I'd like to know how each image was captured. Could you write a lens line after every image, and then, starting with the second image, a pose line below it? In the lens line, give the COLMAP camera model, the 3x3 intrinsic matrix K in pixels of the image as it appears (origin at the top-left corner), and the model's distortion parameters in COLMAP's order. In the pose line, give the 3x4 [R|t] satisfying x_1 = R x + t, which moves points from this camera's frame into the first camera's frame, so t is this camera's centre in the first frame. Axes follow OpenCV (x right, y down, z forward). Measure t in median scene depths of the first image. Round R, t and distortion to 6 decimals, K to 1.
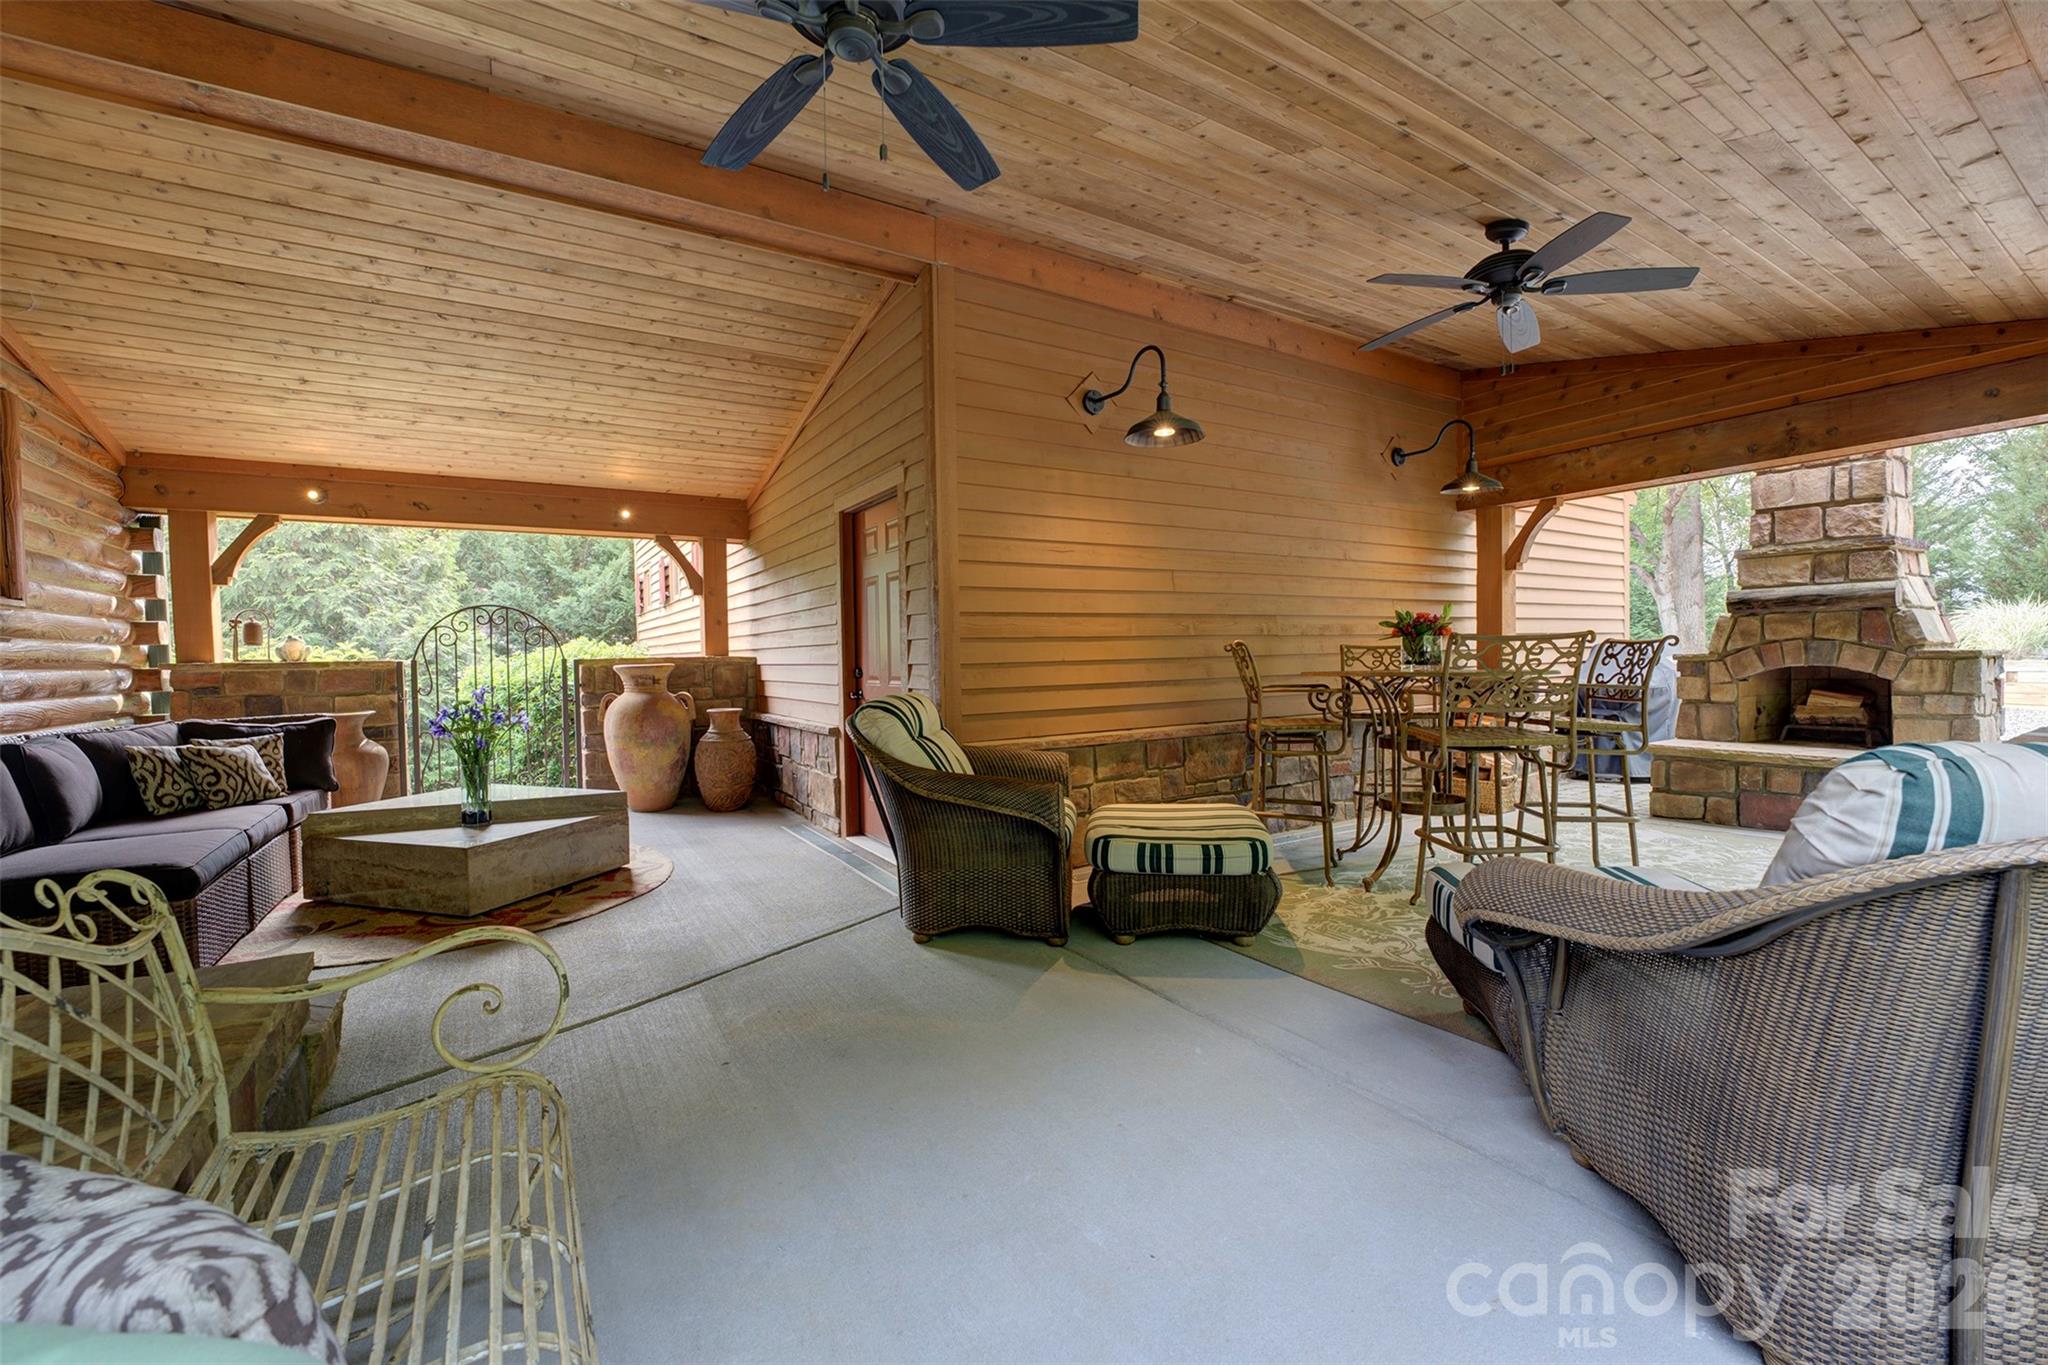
lens RADIAL K [[836.6, 0, 1021.0], [0, 836.6, 680.5], [0, 0, 1]] dist [-0.025942, 0.002192]
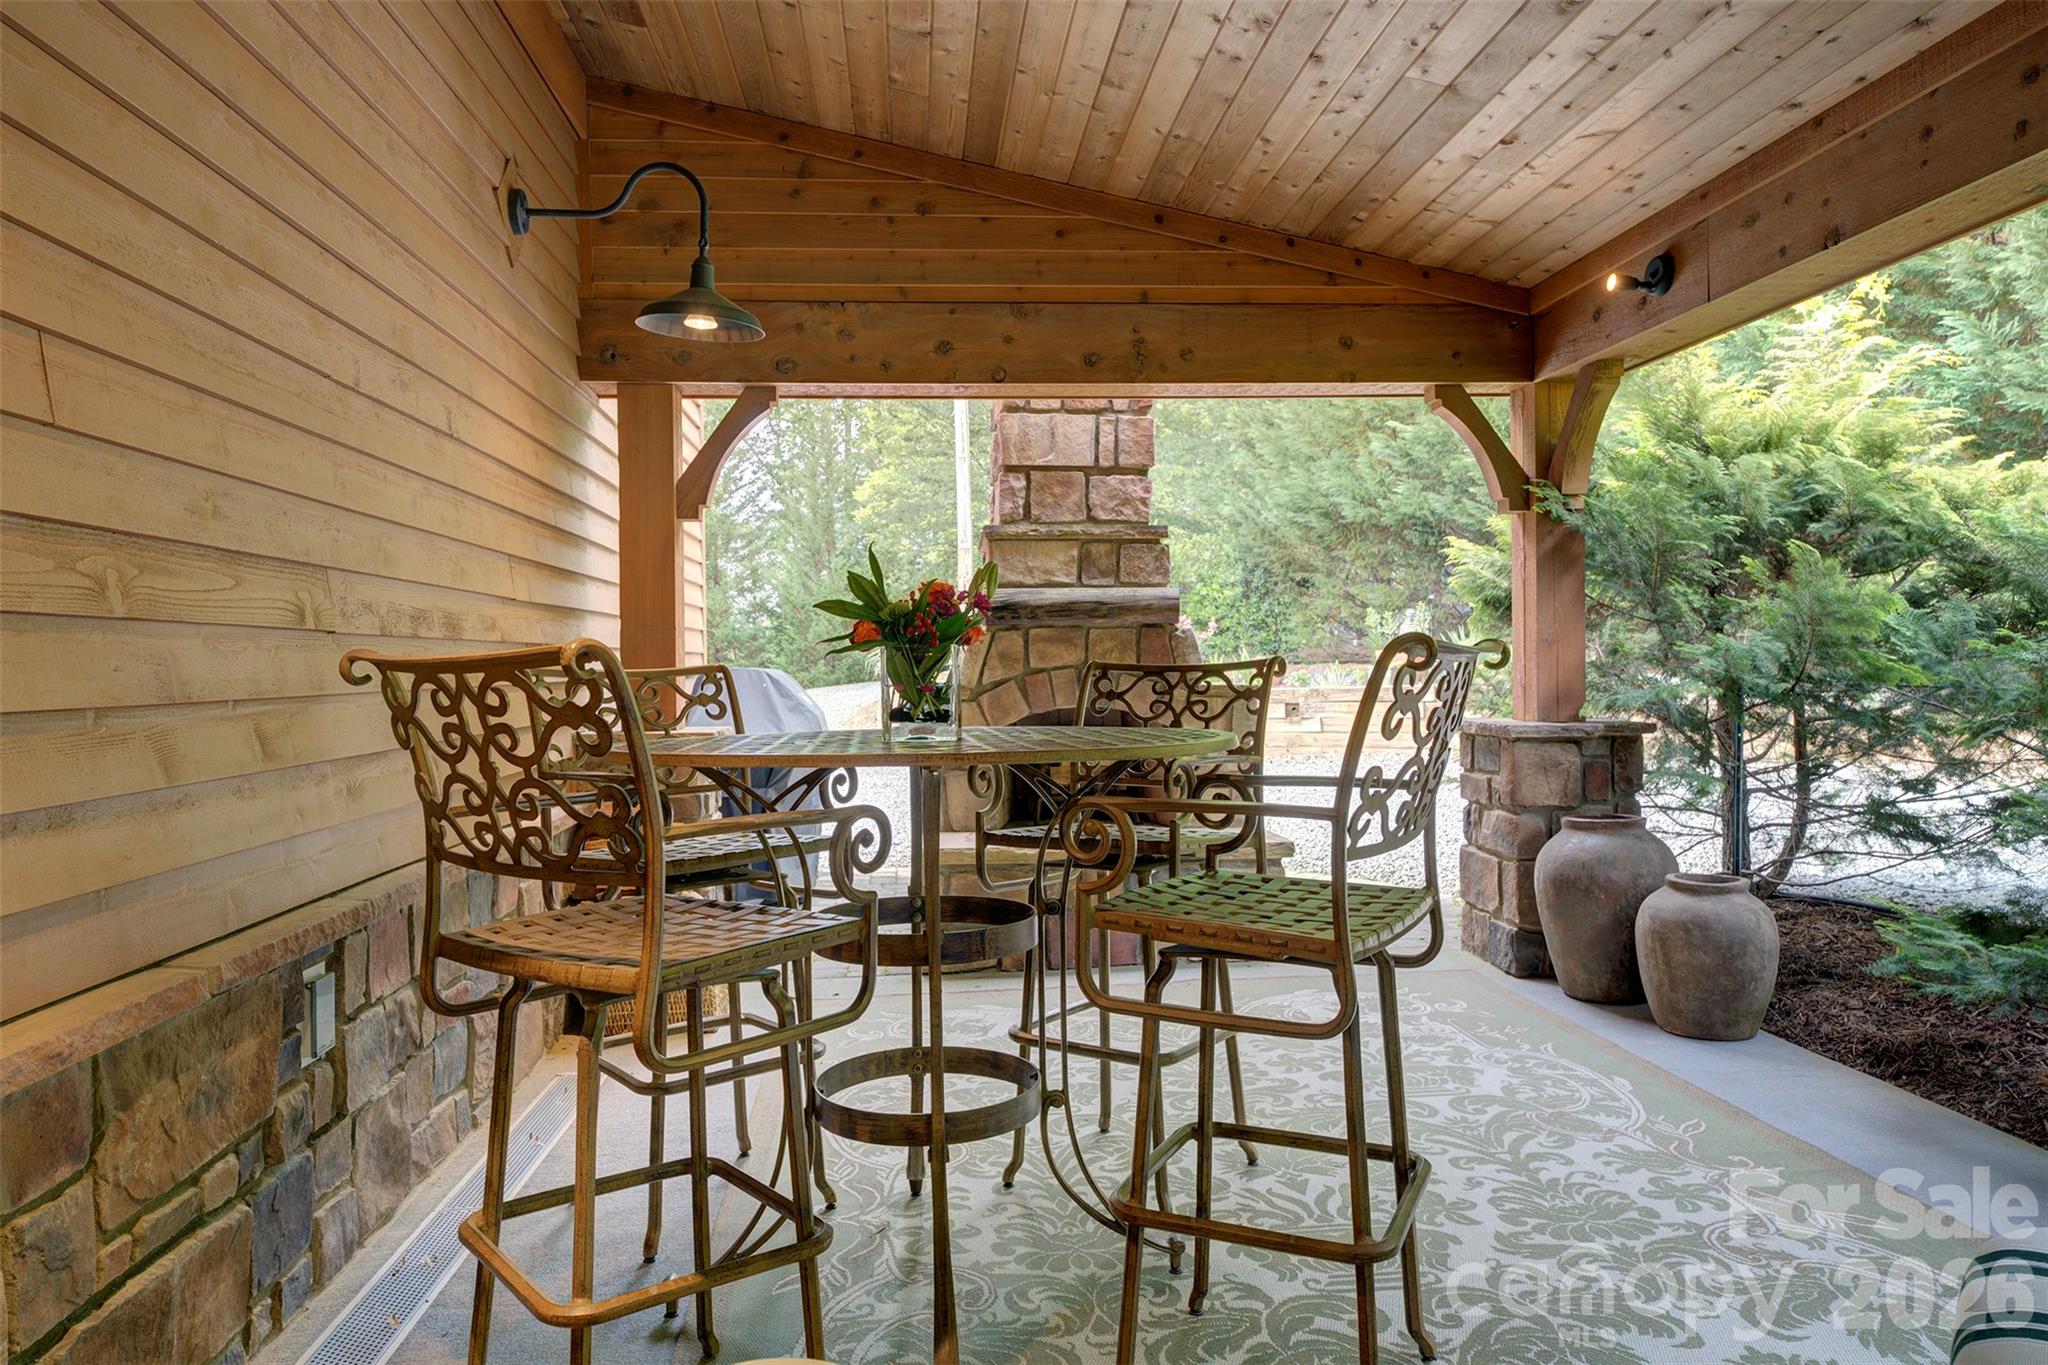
lens RADIAL K [[1324.8, 0, 1024.3], [0, 1324.8, 677.4], [0, 0, 1]] dist [0.010696, -0.000138]
pose [[0.453944, 0.008957, 0.890985, -0.020129], [0.024964, 0.999429, -0.022766, -0.019358], [-0.890680, 0.032577, 0.453461, 0.553567]]
